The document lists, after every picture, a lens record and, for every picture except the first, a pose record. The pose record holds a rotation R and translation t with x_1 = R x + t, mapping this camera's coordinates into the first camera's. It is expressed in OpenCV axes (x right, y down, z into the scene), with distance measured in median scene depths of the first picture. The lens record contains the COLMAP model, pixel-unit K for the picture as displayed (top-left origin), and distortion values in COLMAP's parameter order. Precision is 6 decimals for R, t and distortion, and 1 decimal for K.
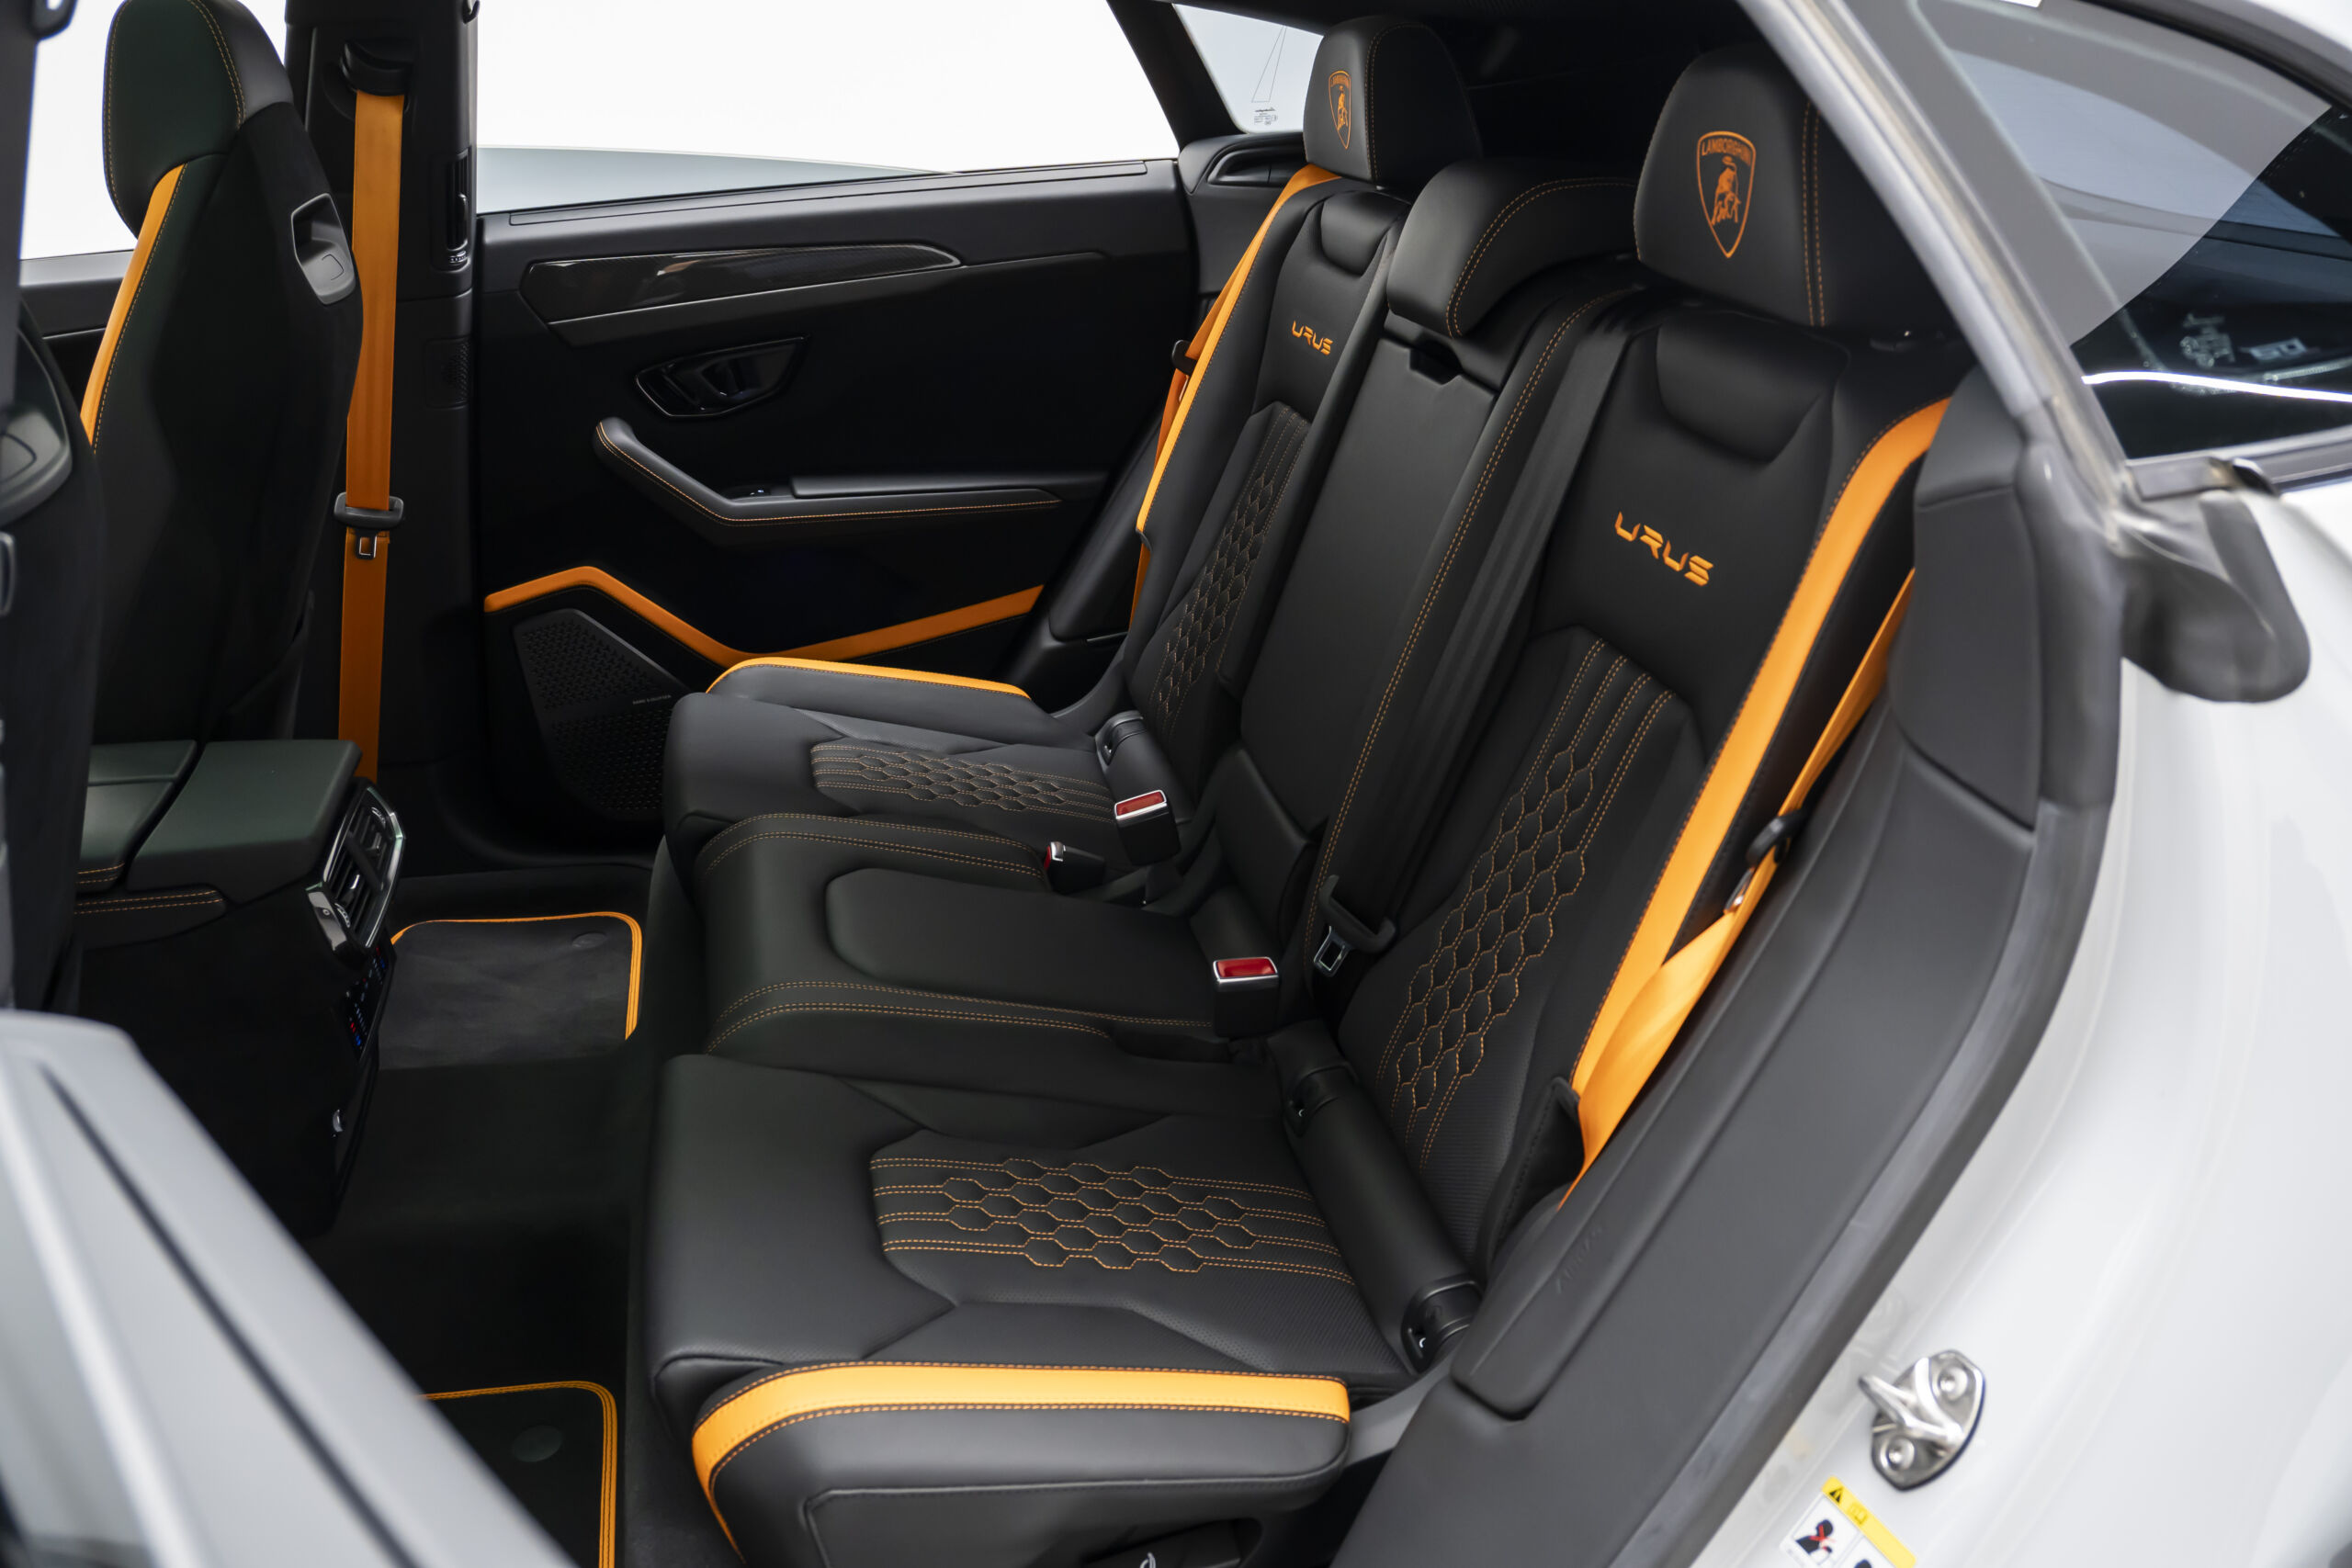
lens RADIAL K [[1897.2, 0, 1176.0], [0, 1897.2, 784.0], [0, 0, 1]] dist [-0.218941, 0.136479]
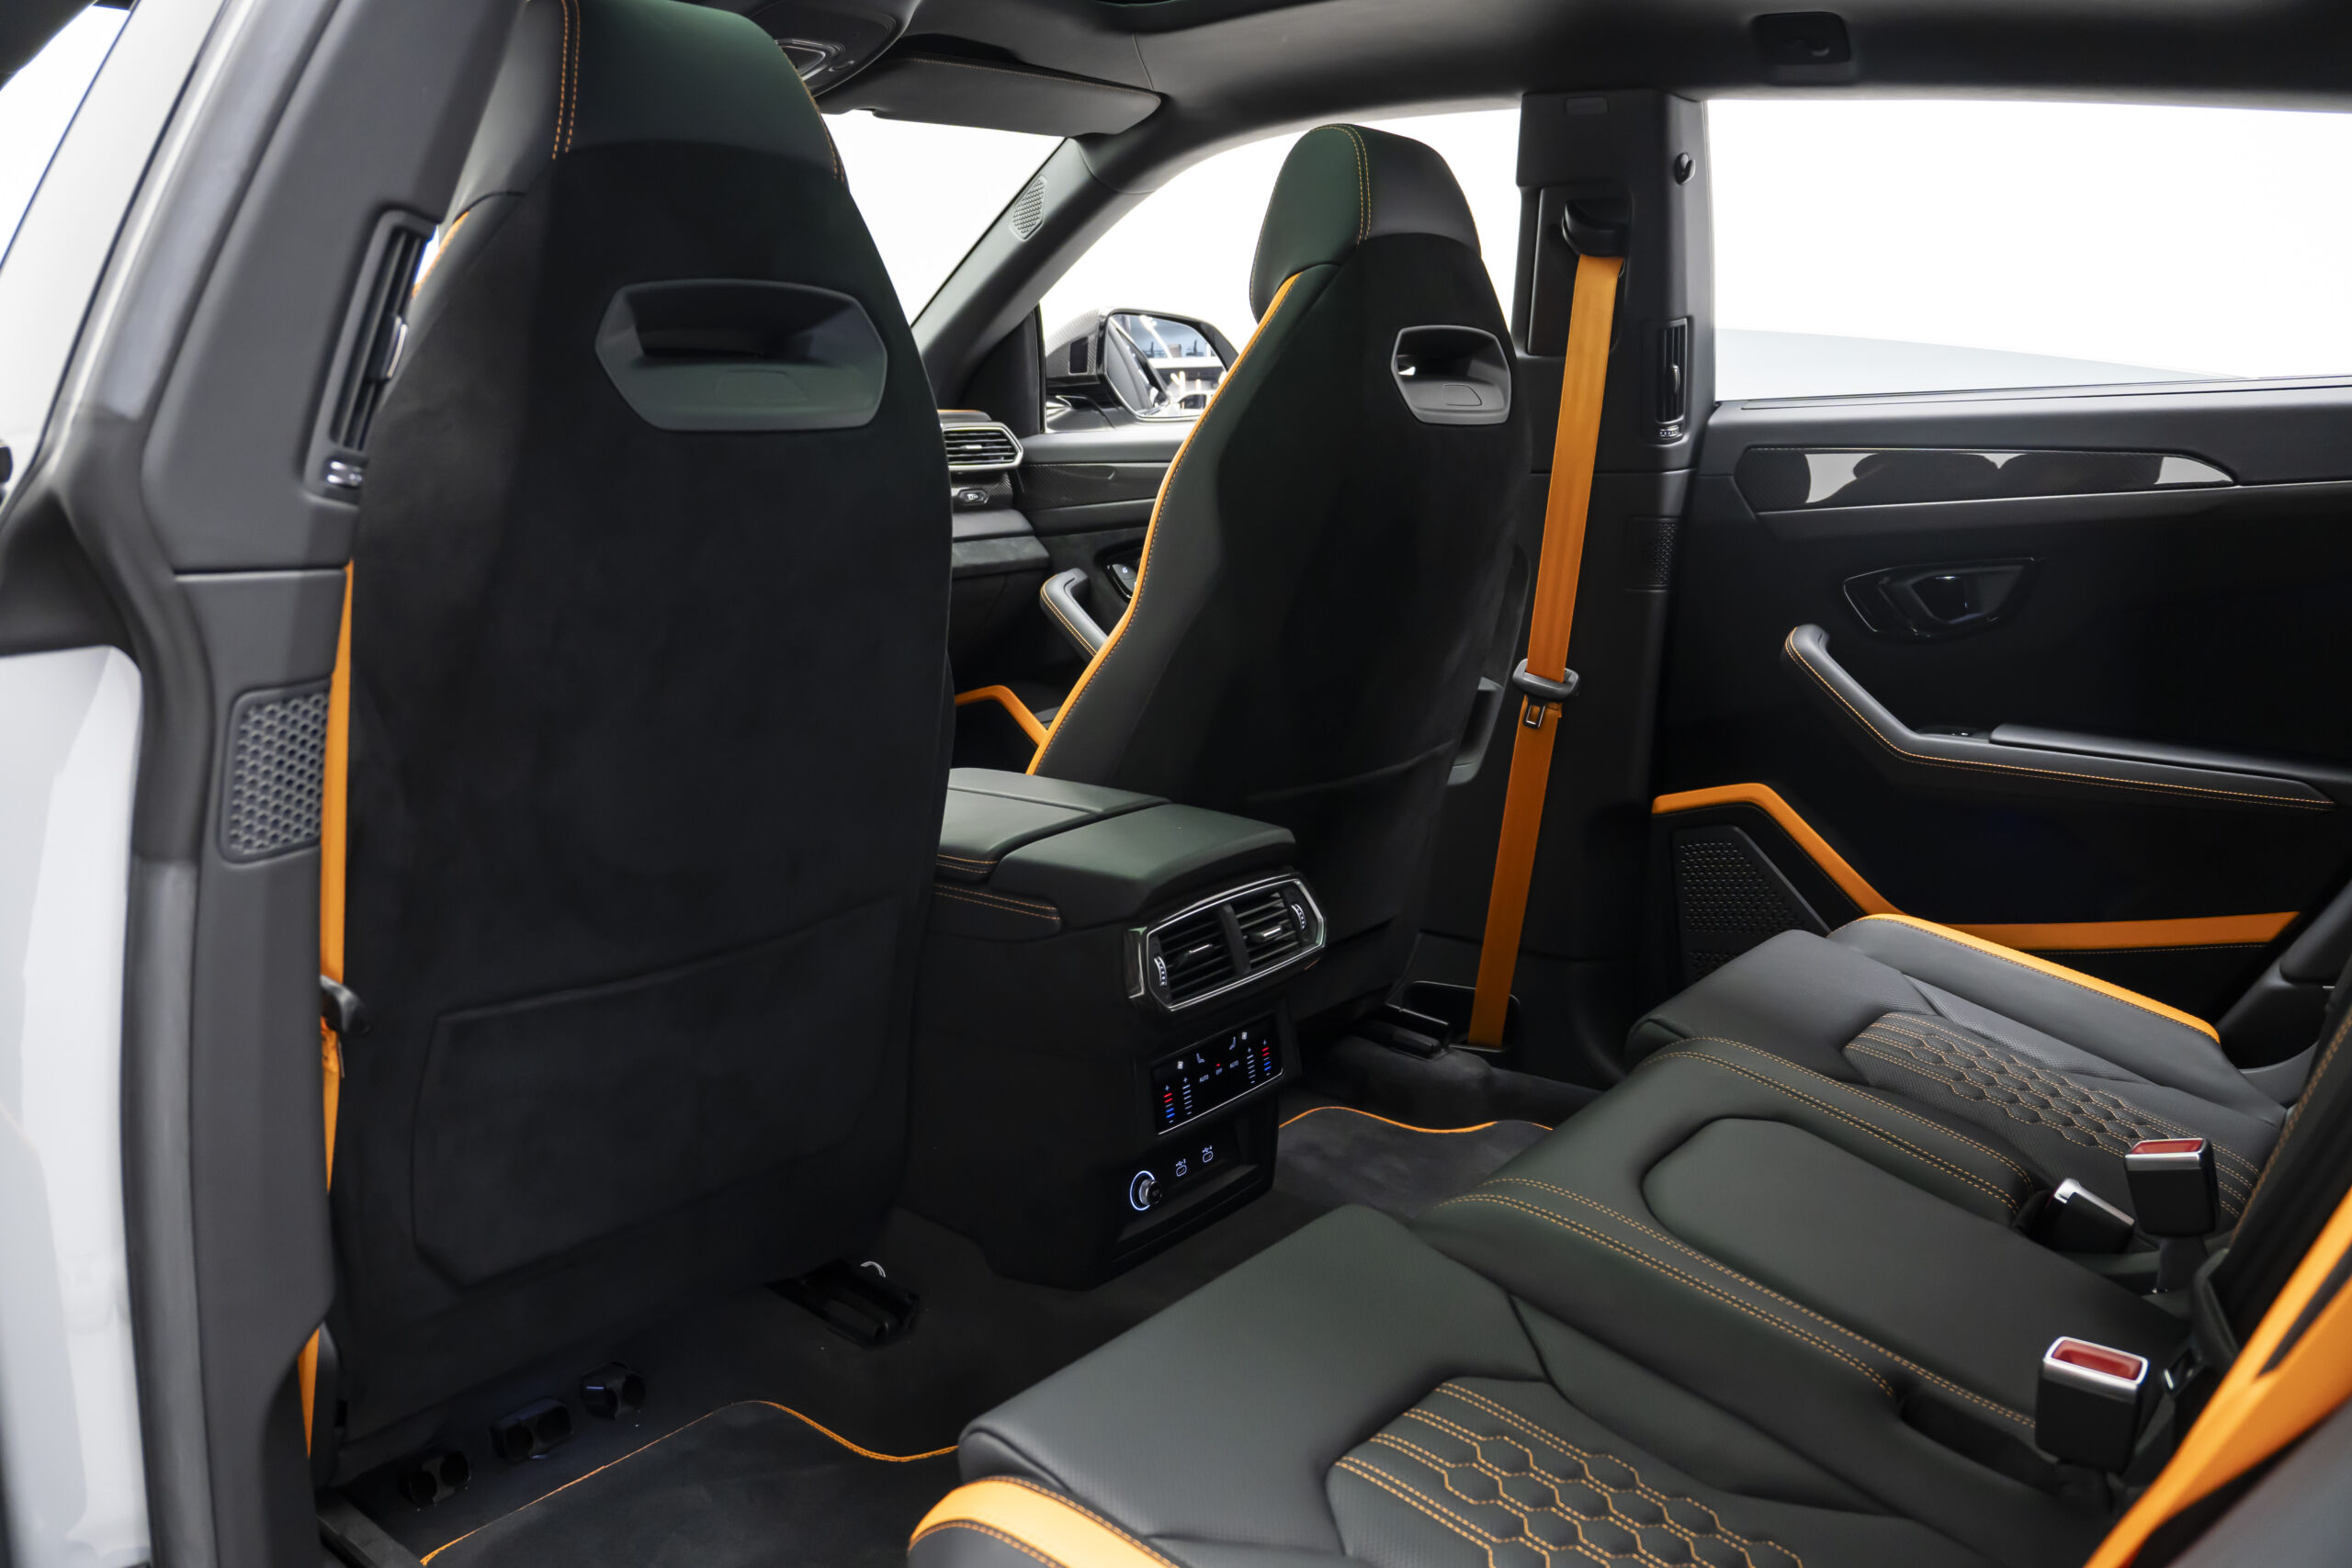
lens RADIAL K [[1897.2, 0, 1176.0], [0, 1897.2, 784.0], [0, 0, 1]] dist [-0.218941, 0.136479]
pose [[0.621003, 0.132356, -0.772553, 0.218539], [-0.292493, 0.953572, -0.071747, 0.032873], [0.727189, 0.270521, 0.630884, 0.233837]]
